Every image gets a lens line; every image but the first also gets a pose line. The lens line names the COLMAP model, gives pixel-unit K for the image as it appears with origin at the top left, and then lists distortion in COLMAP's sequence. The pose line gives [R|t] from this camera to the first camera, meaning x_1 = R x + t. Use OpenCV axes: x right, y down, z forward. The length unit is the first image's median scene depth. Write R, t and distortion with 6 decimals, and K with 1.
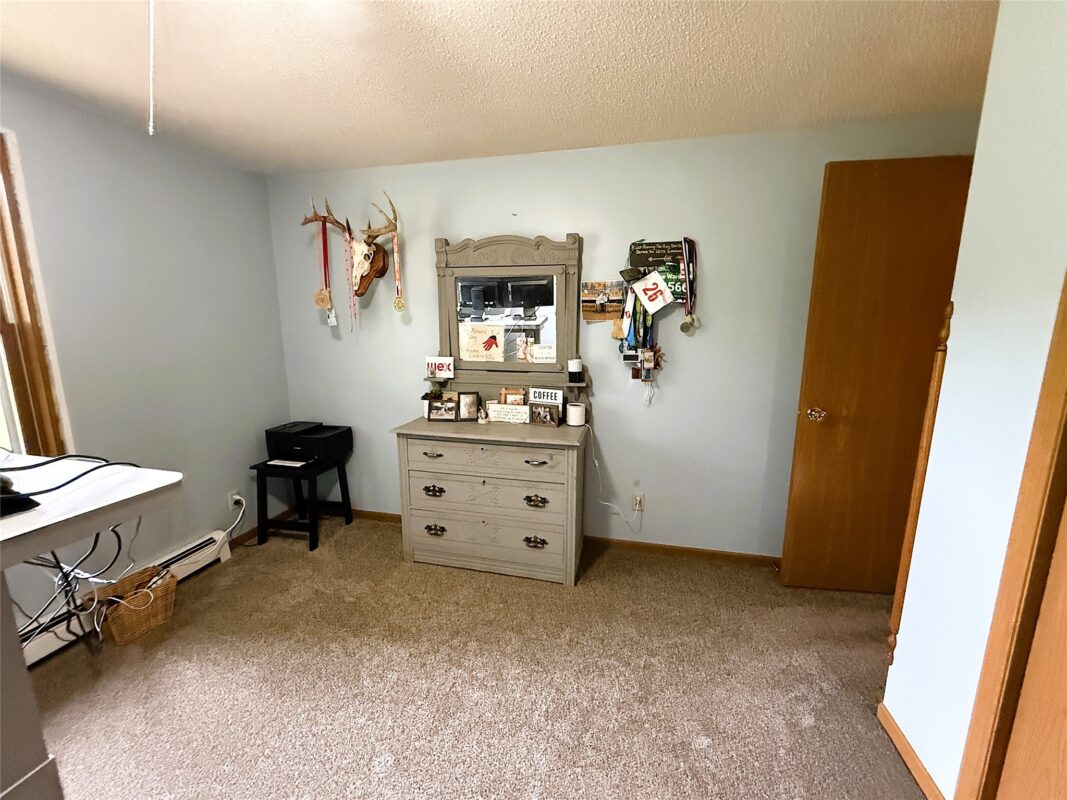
lens RADIAL K [[434.6, 0, 534.2], [0, 434.6, 399.6], [0, 0, 1]] dist [-0.003476, 0.000924]
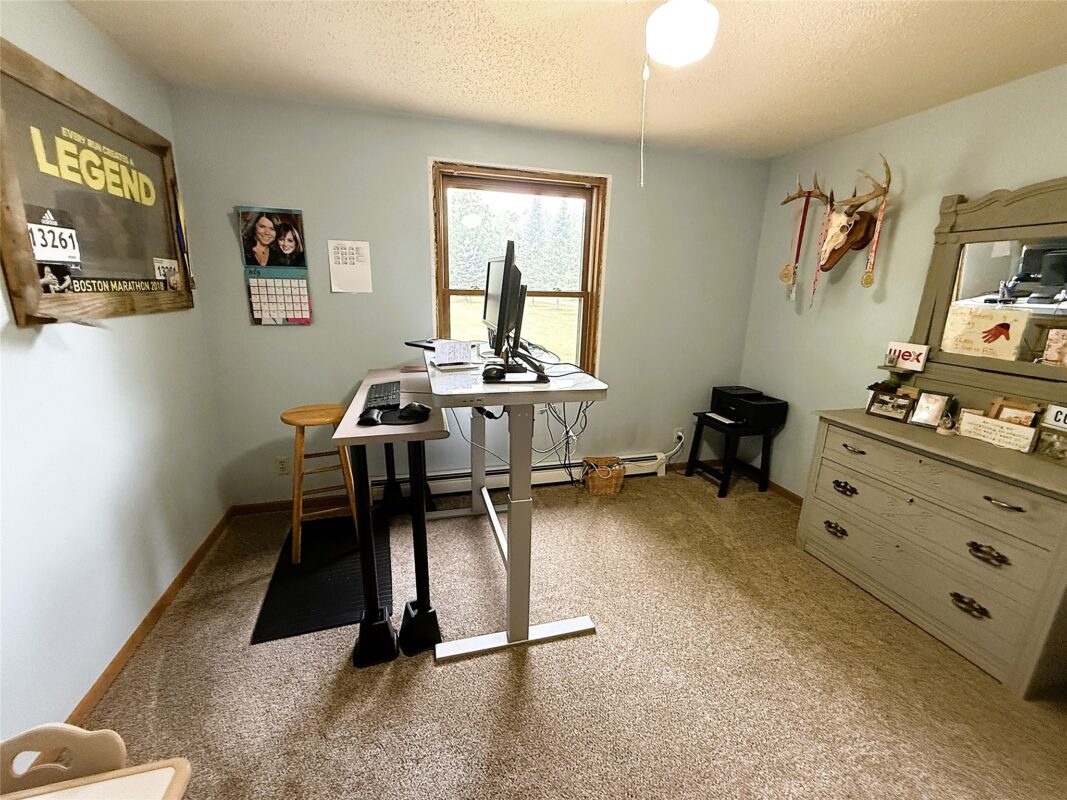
lens RADIAL K [[434.6, 0, 531.1], [0, 434.6, 398.8], [0, 0, 1]] dist [-0.003476, 0.000924]
pose [[0.490938, 0.228609, -0.840665, 0.155986], [-0.180051, 0.970749, 0.158836, 0.002896], [0.852386, 0.073384, 0.517739, -0.039525]]
